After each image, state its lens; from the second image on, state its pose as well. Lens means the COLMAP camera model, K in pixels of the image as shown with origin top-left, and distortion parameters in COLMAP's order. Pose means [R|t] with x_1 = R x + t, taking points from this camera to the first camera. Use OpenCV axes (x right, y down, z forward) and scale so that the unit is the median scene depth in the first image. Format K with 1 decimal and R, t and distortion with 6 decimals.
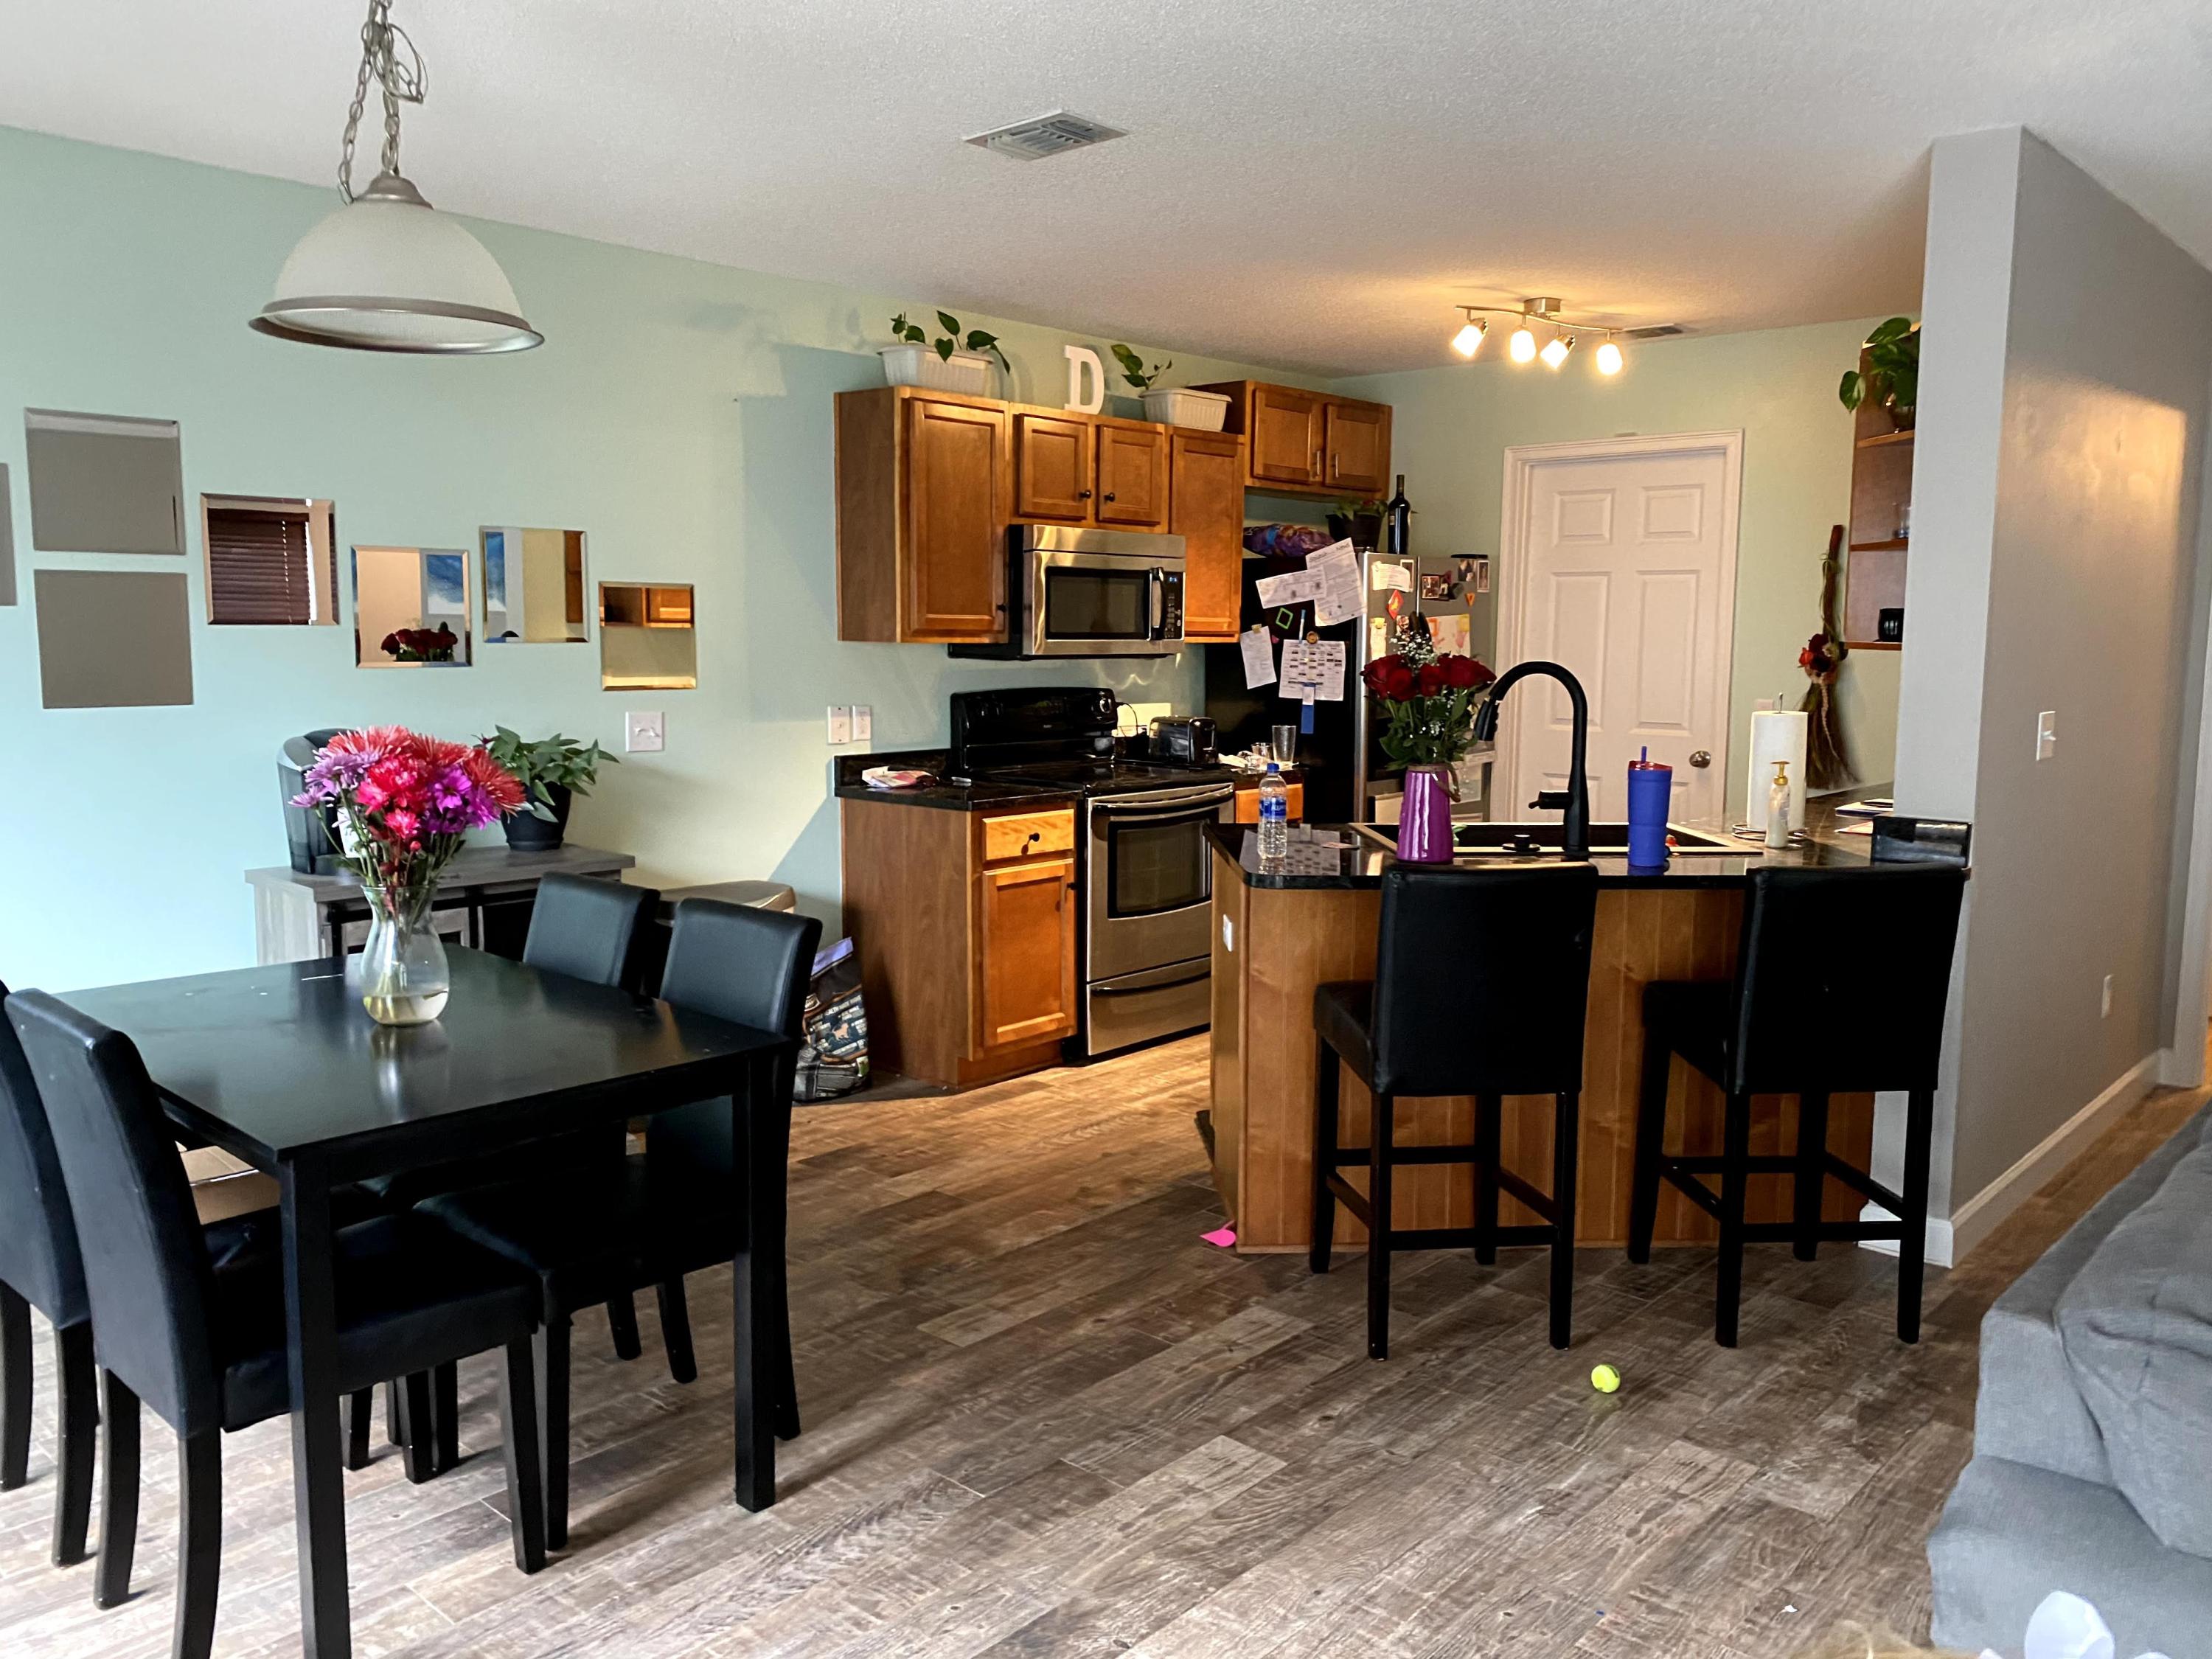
lens RADIAL K [[1680.0, 0, 1142.2], [0, 1680.0, 828.8], [0, 0, 1]] dist [0.130283, -0.181002]
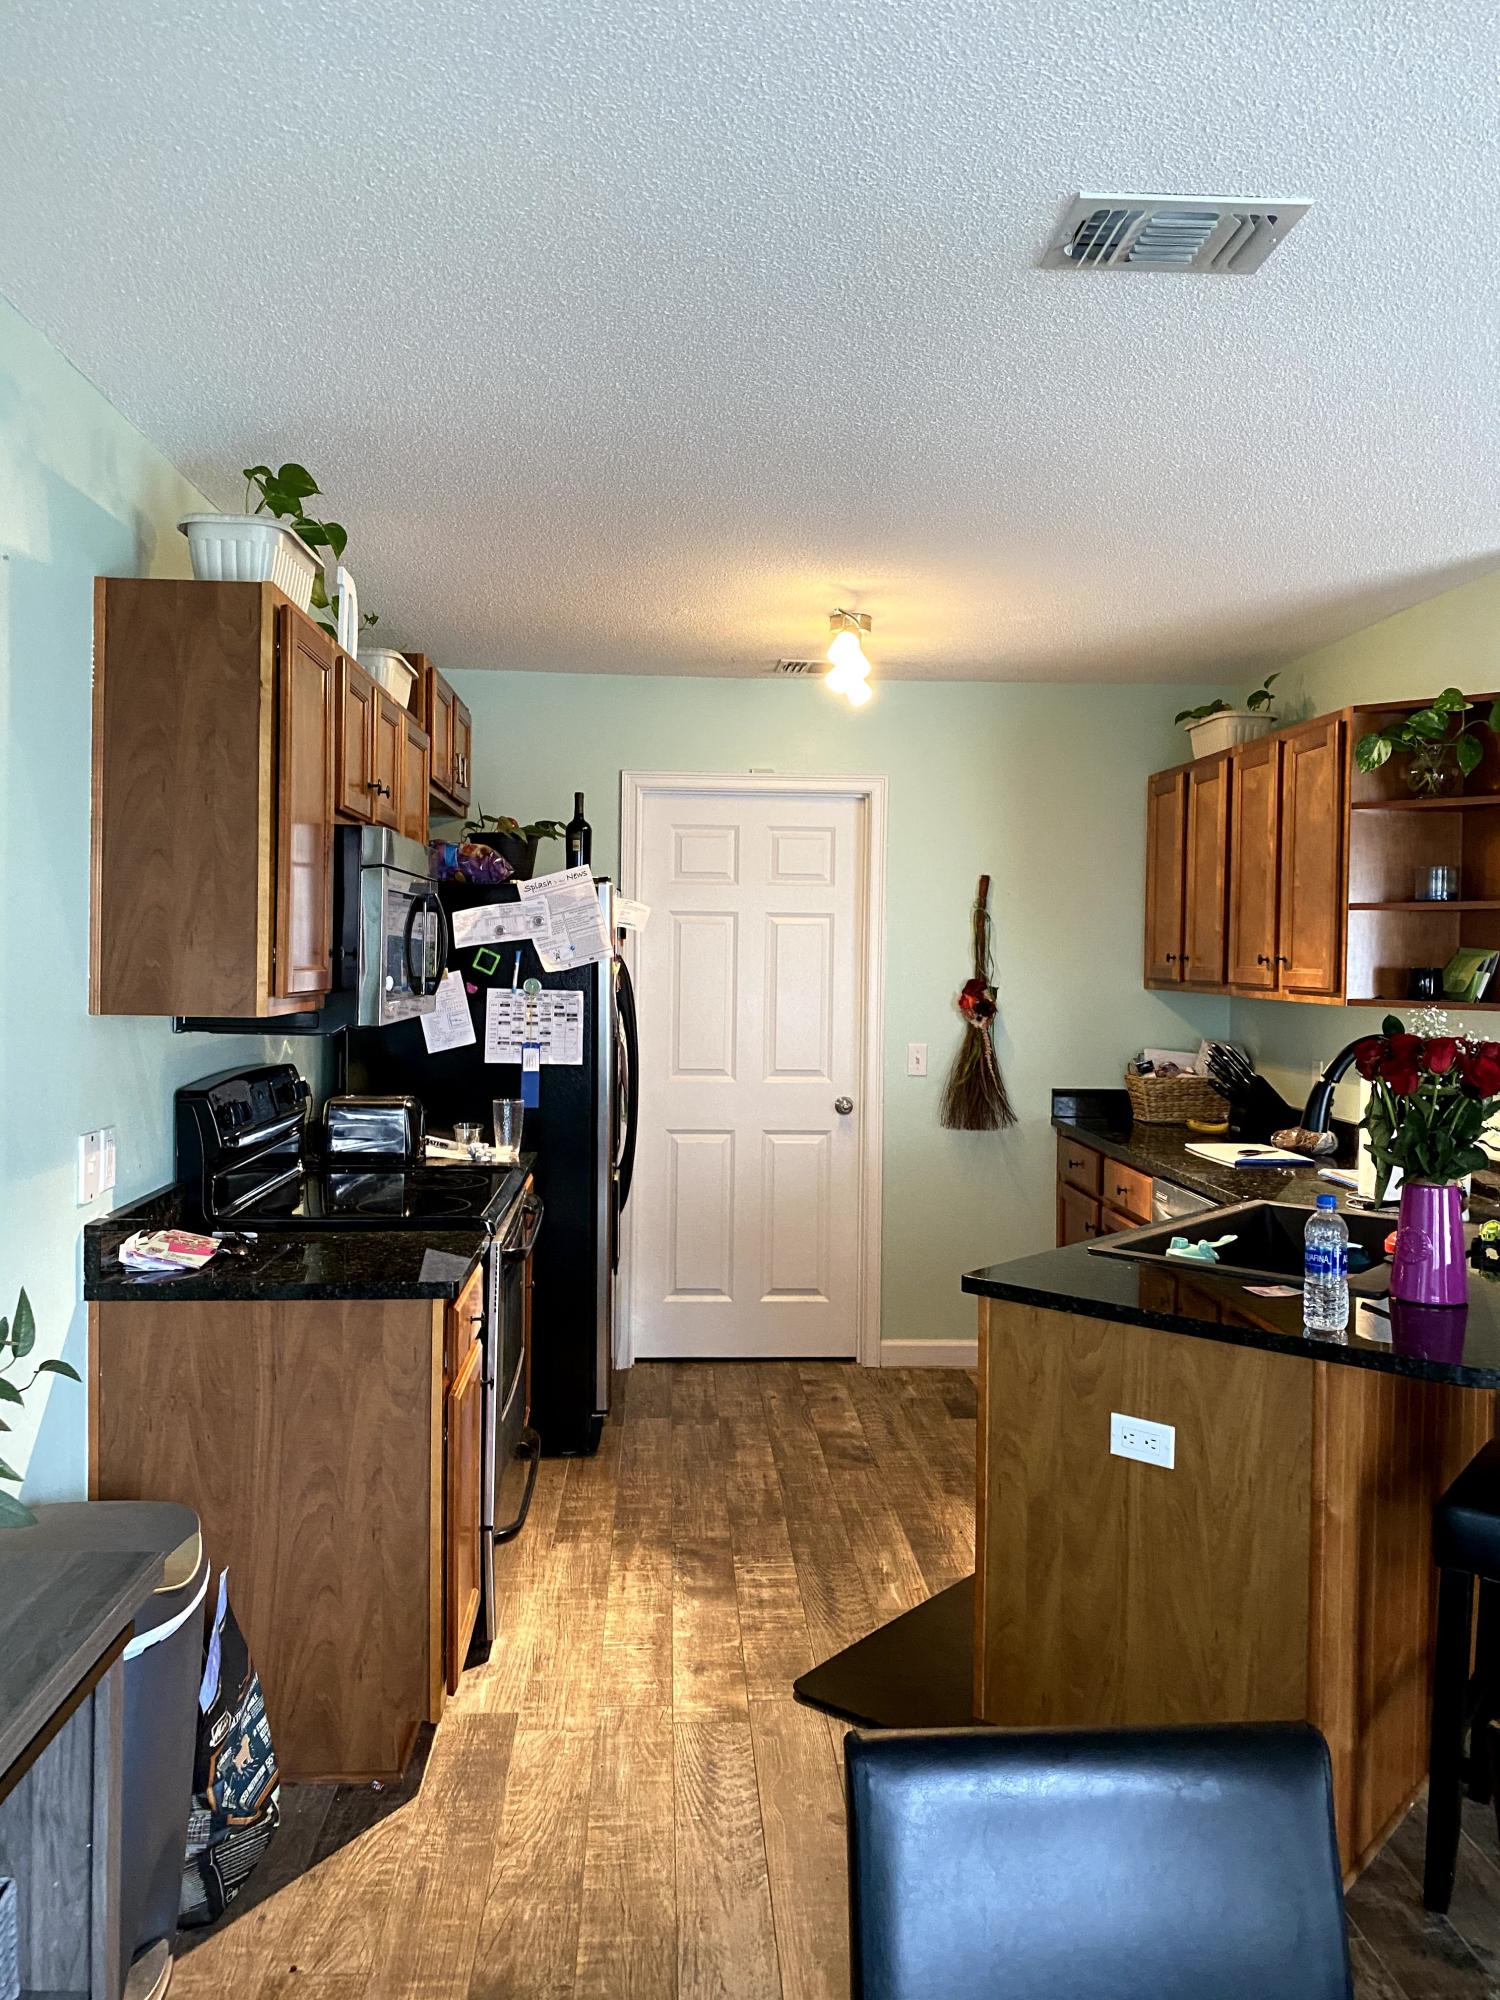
lens RADIAL K [[1519.0, 0, 750.0], [0, 1519.0, 1000.0], [0, 0, 1]] dist [0.130283, -0.181002]
pose [[0.703995, -0.020900, 0.709898, -0.335883], [0.077355, 0.995877, -0.047392, -0.066293], [-0.705980, 0.088277, 0.702709, 0.433929]]
